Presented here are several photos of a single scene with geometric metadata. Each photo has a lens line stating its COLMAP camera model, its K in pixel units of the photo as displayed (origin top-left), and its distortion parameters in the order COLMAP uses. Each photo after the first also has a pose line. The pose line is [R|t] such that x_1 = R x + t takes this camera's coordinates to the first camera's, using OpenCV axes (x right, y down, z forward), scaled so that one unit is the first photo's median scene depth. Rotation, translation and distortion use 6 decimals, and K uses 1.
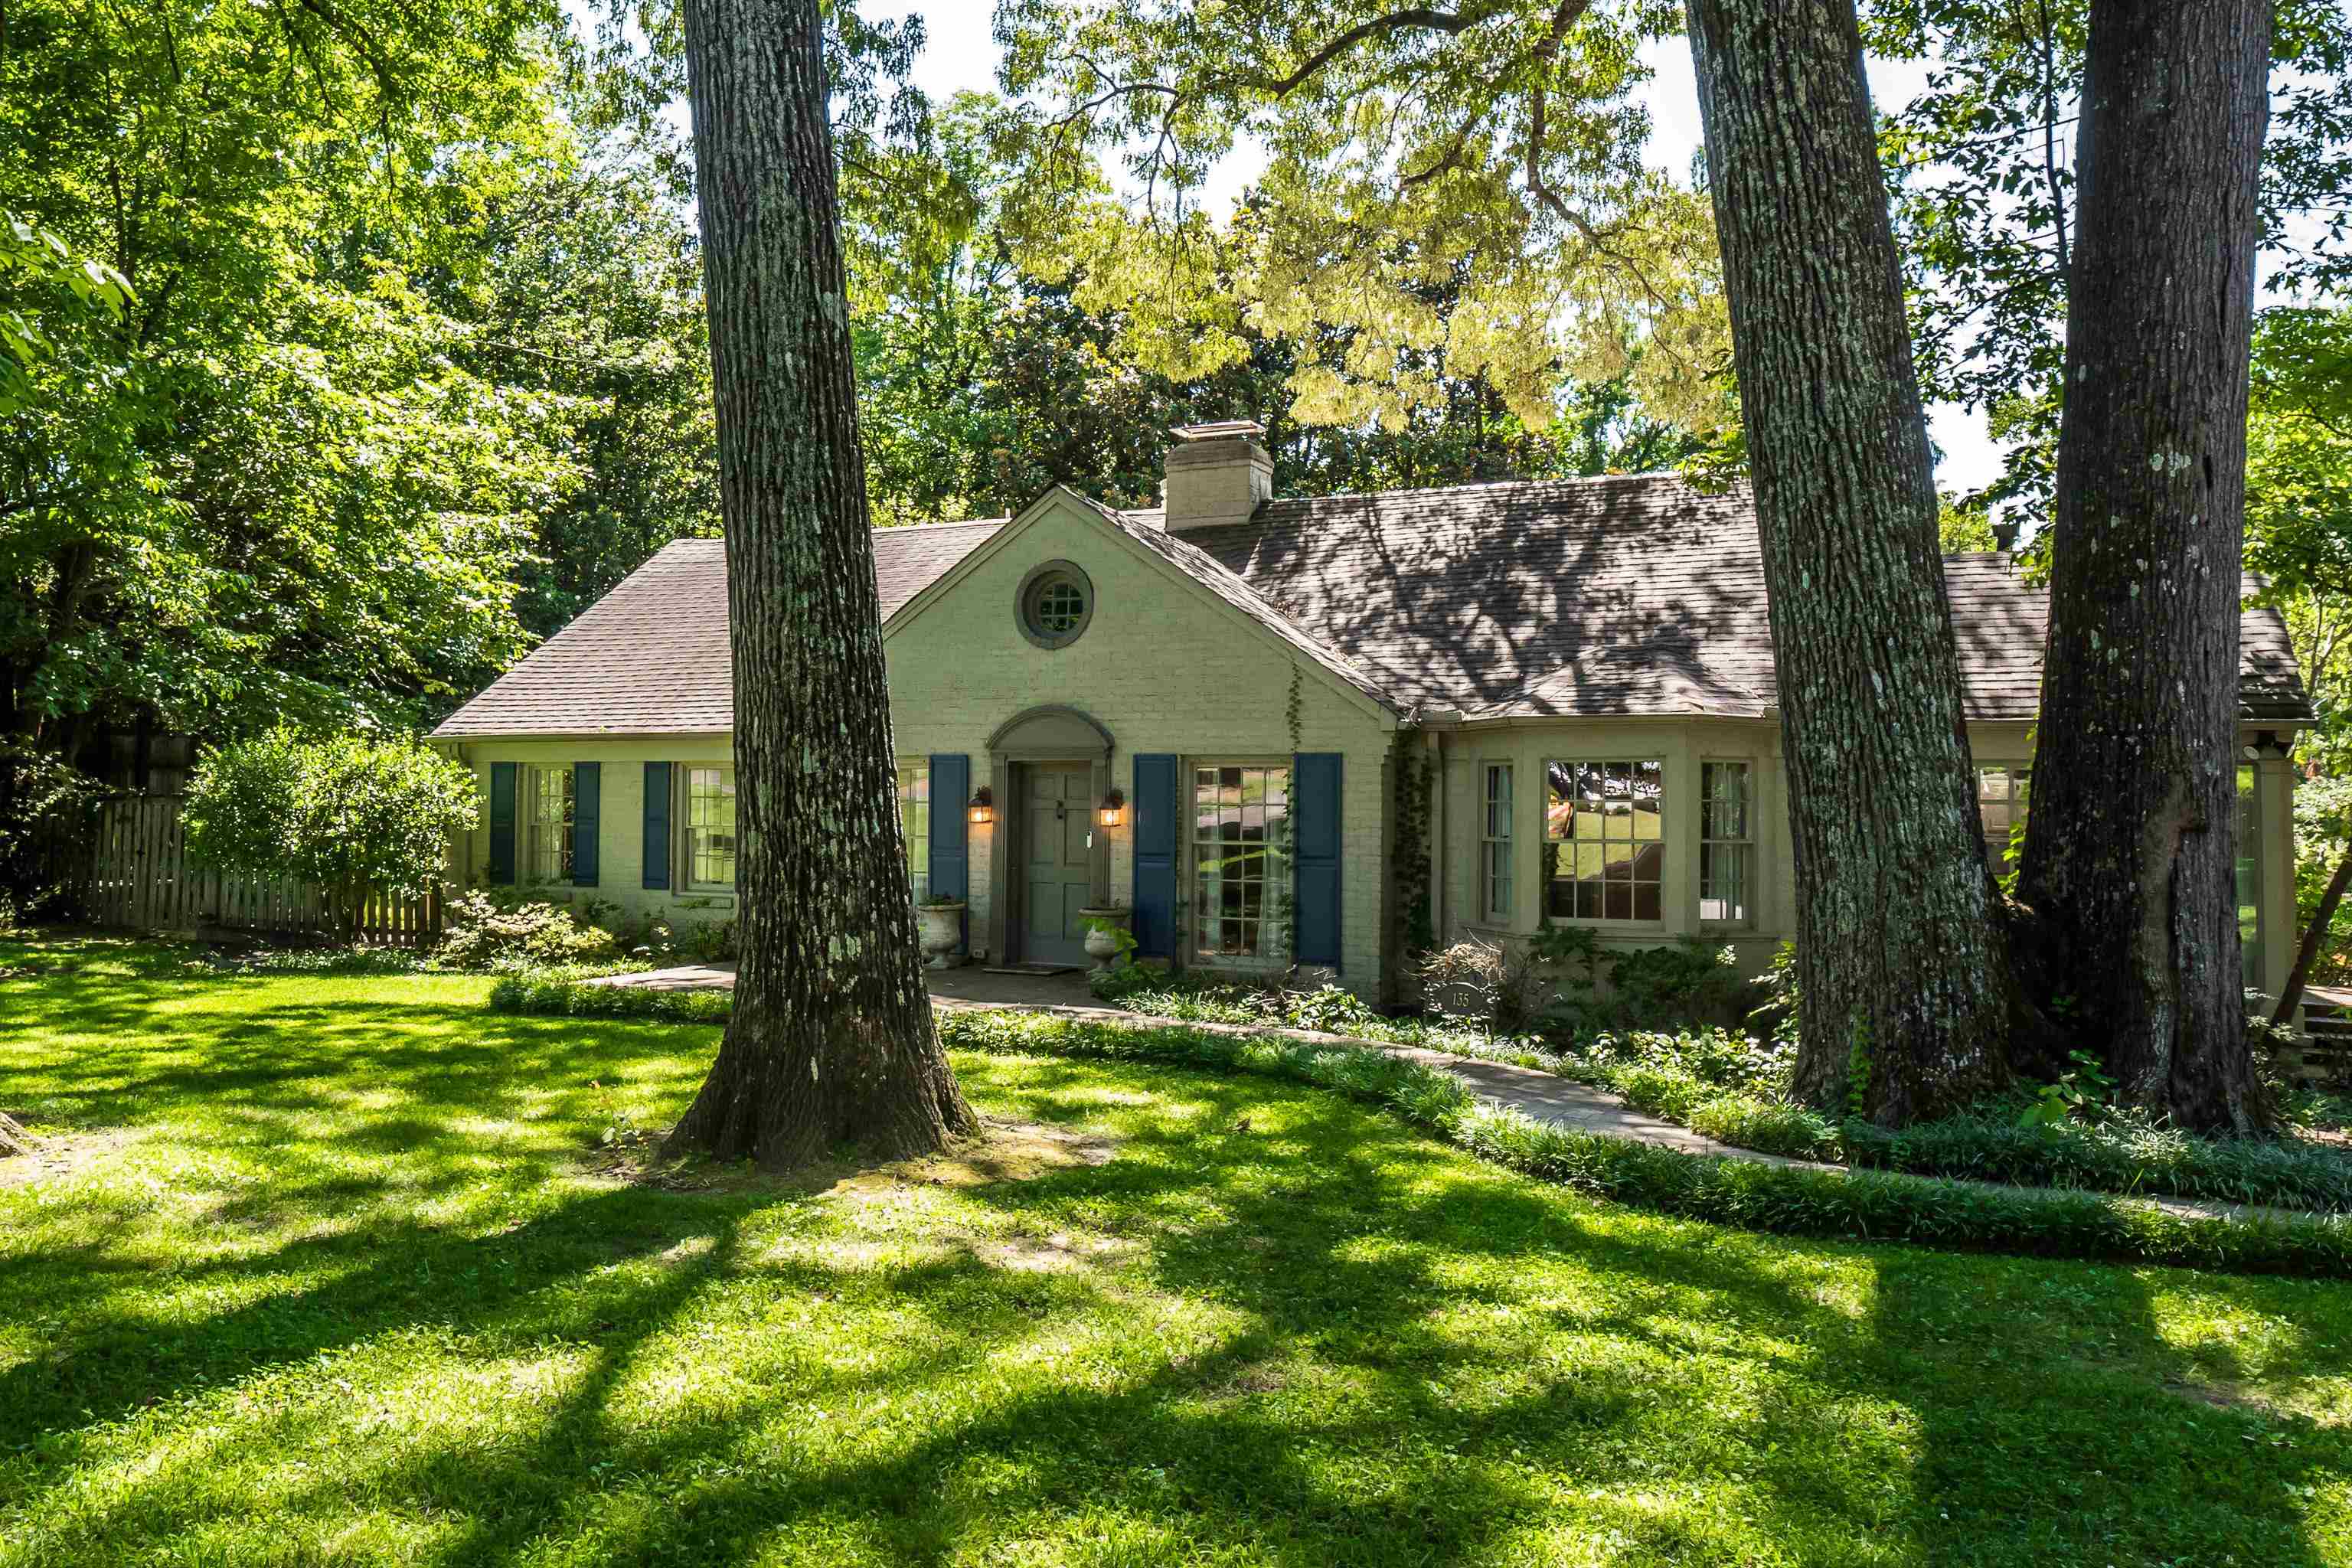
lens RADIAL K [[1730.7, 0, 1170.2], [0, 1730.7, 743.1], [0, 0, 1]] dist [-0.000060, 0.000625]
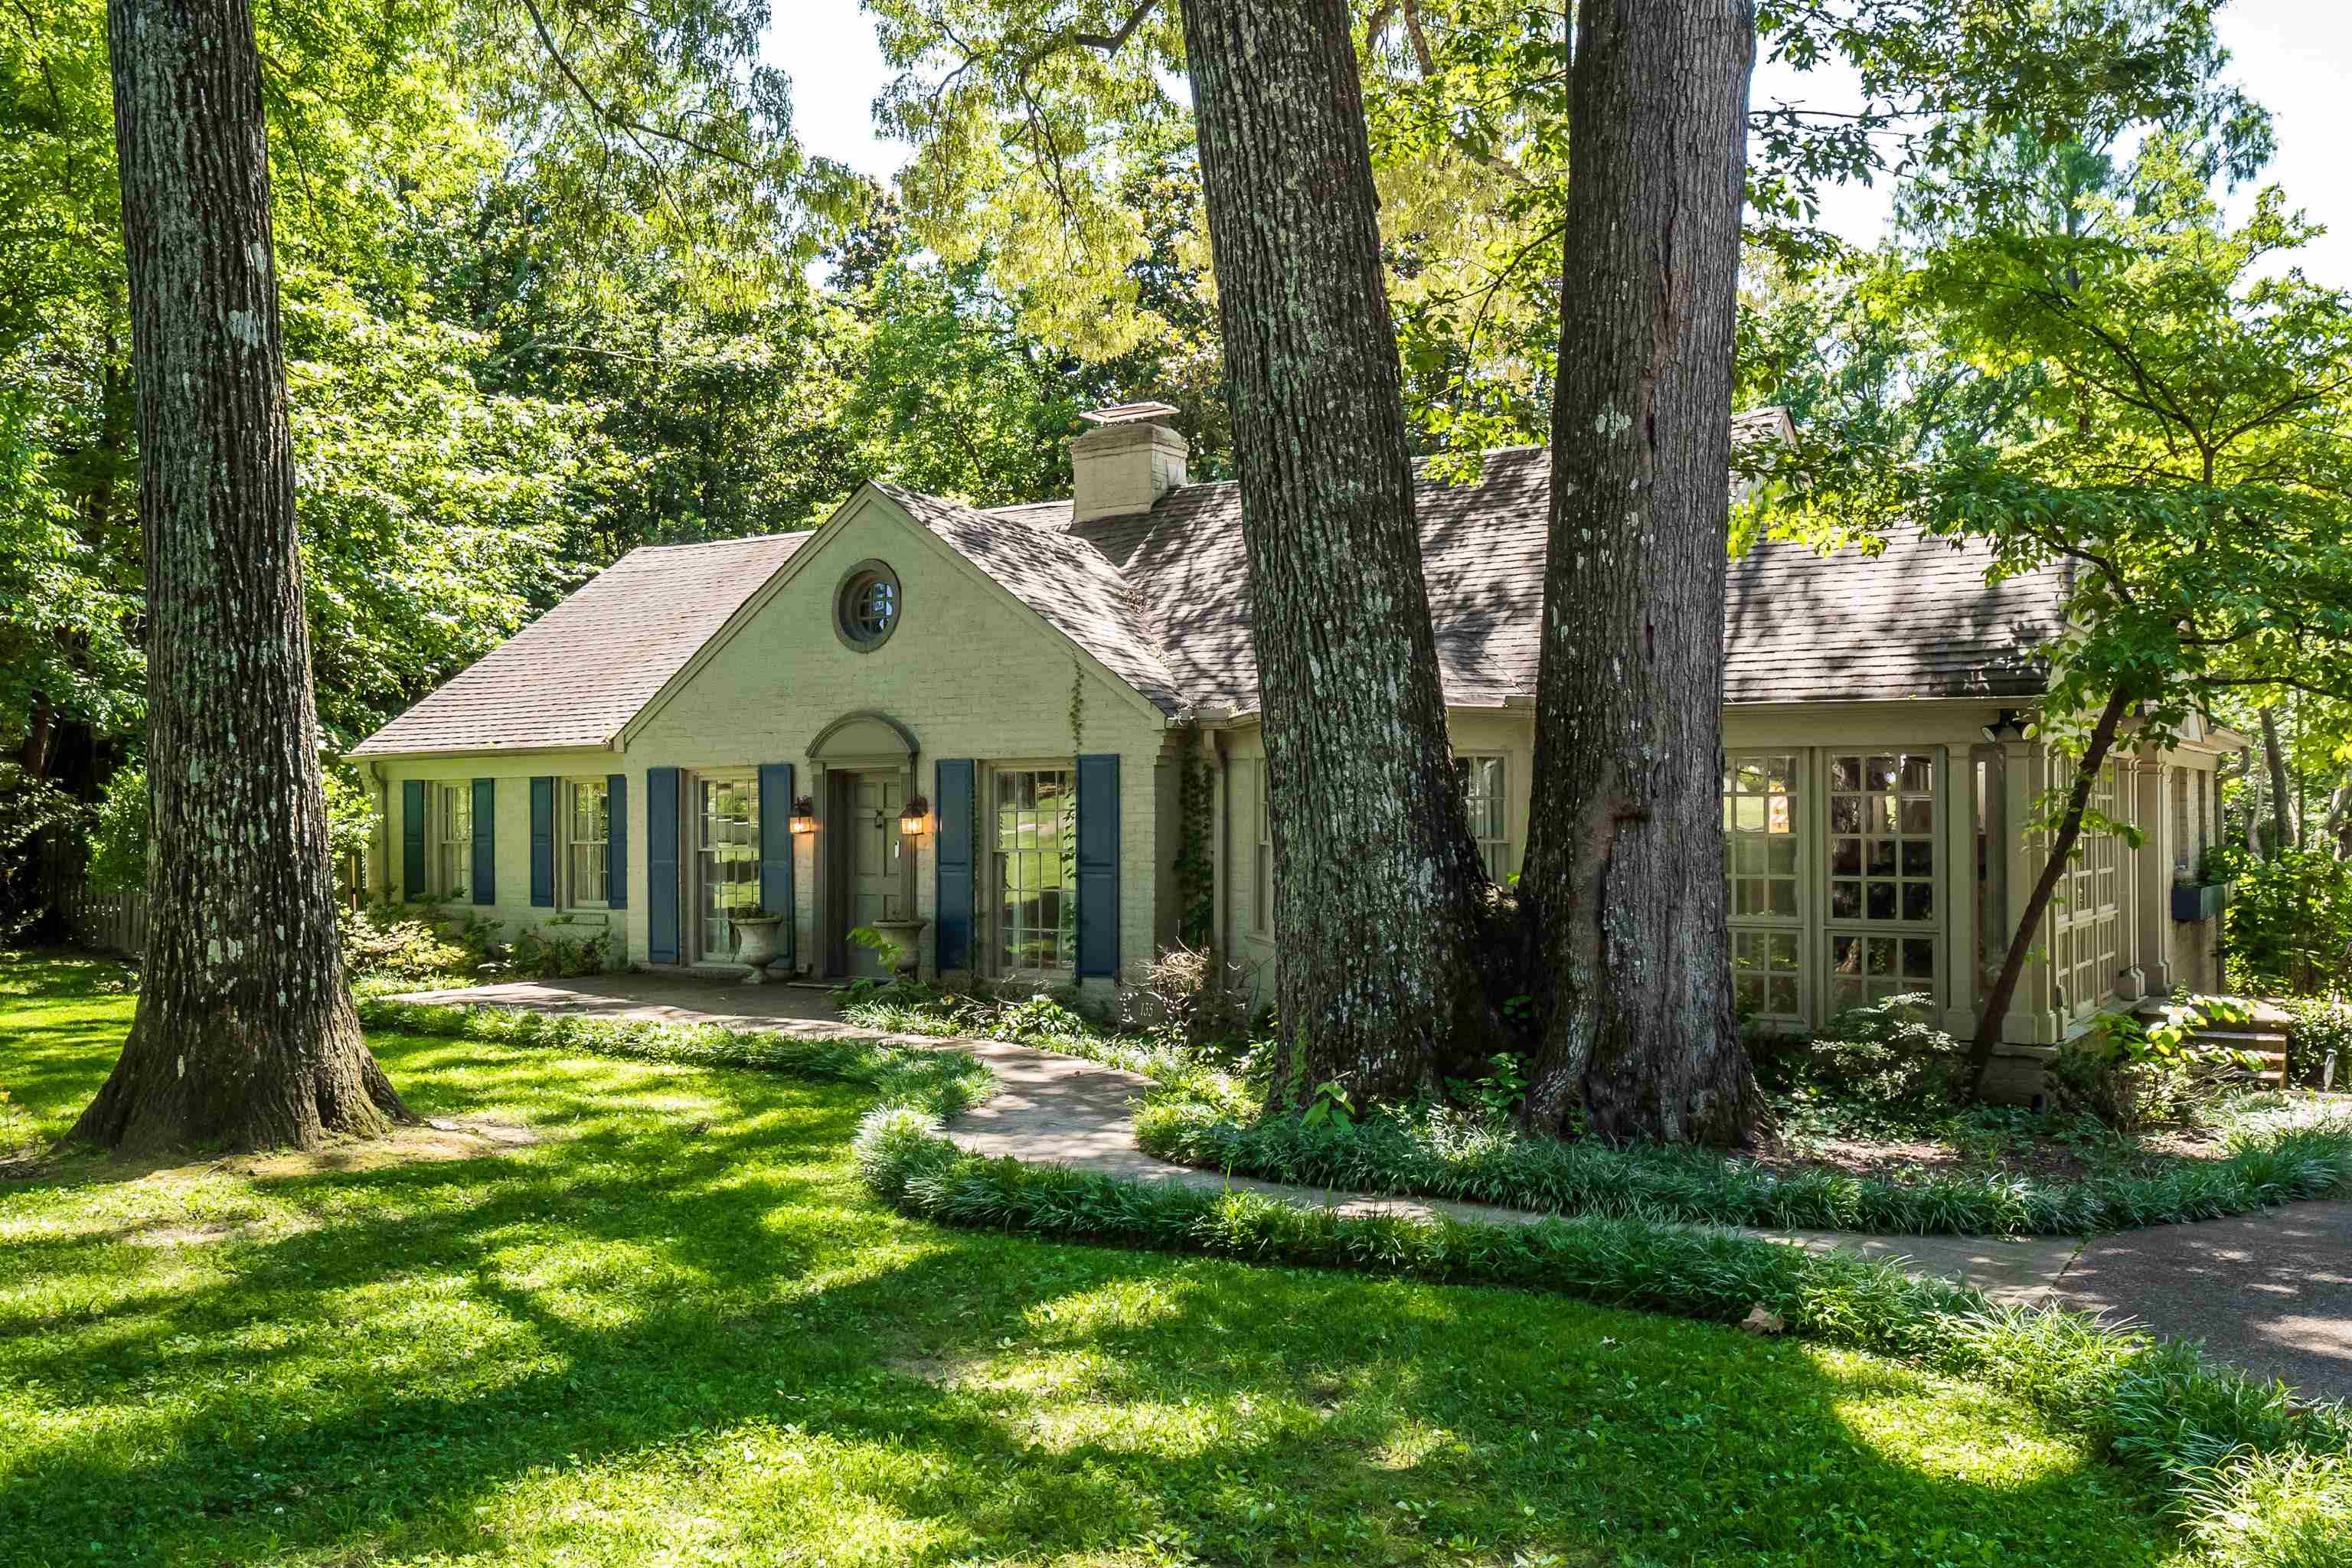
lens RADIAL K [[1882.9, 0, 1173.9], [0, 1882.9, 803.1], [0, 0, 1]] dist [0.001596, -0.004919]
pose [[0.991979, -0.015870, -0.125401, 0.447937], [0.019341, 0.999461, 0.026511, 0.009846], [0.124913, -0.028724, 0.991752, -0.036627]]
